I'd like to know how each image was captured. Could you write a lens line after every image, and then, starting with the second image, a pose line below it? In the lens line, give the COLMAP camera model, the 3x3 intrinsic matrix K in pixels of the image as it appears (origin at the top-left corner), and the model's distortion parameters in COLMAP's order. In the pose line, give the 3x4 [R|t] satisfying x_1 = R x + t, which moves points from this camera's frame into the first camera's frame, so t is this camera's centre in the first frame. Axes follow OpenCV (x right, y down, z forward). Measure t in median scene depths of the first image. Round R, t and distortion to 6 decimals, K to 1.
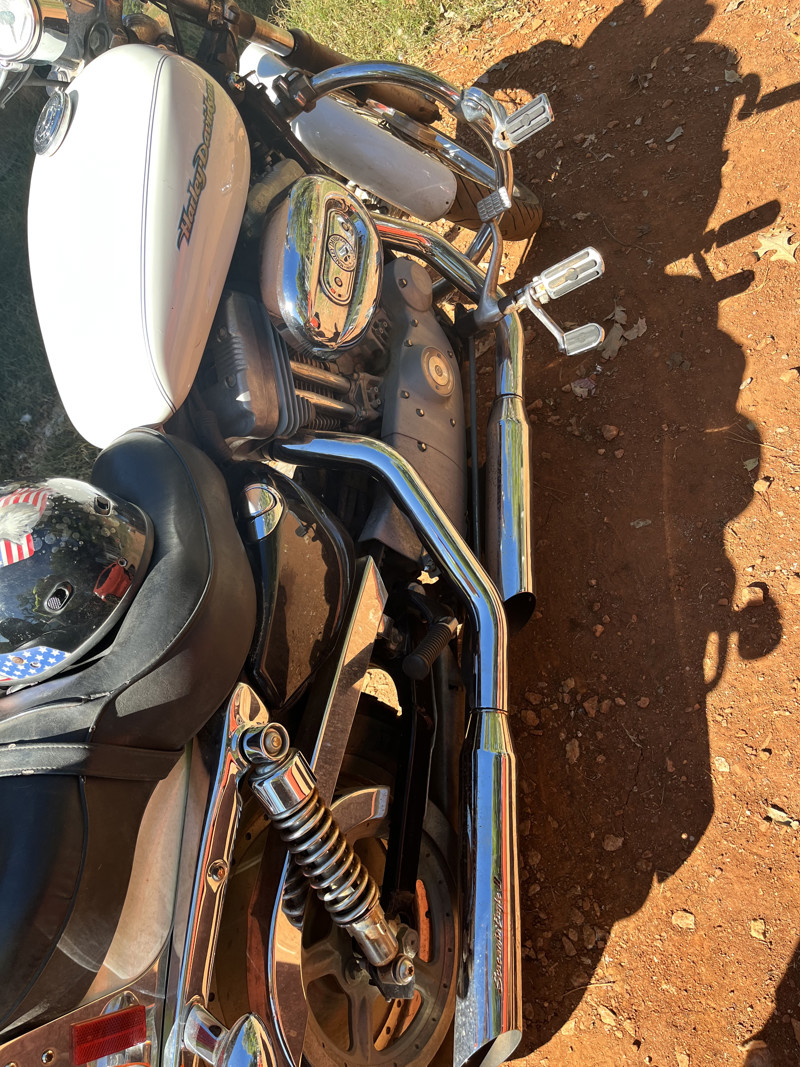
lens RADIAL K [[750.8, 0, 400.0], [0, 750.8, 533.5], [0, 0, 1]] dist [0.024671, -0.068255]
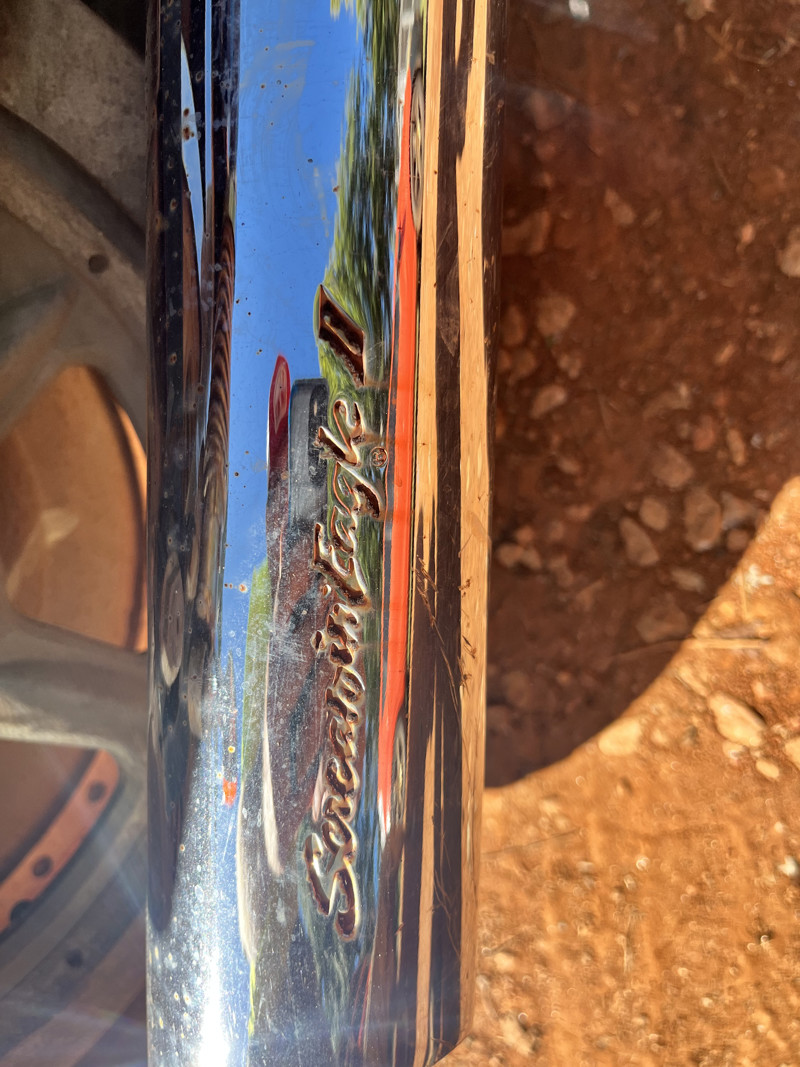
lens RADIAL K [[750.8, 0, 400.0], [0, 750.8, 533.5], [0, 0, 1]] dist [0.024671, -0.068255]
pose [[0.999217, -0.032744, -0.022226, 0.119062], [0.039573, 0.832740, 0.552248, 0.342975], [0.000426, -0.552695, 0.833383, 0.701800]]
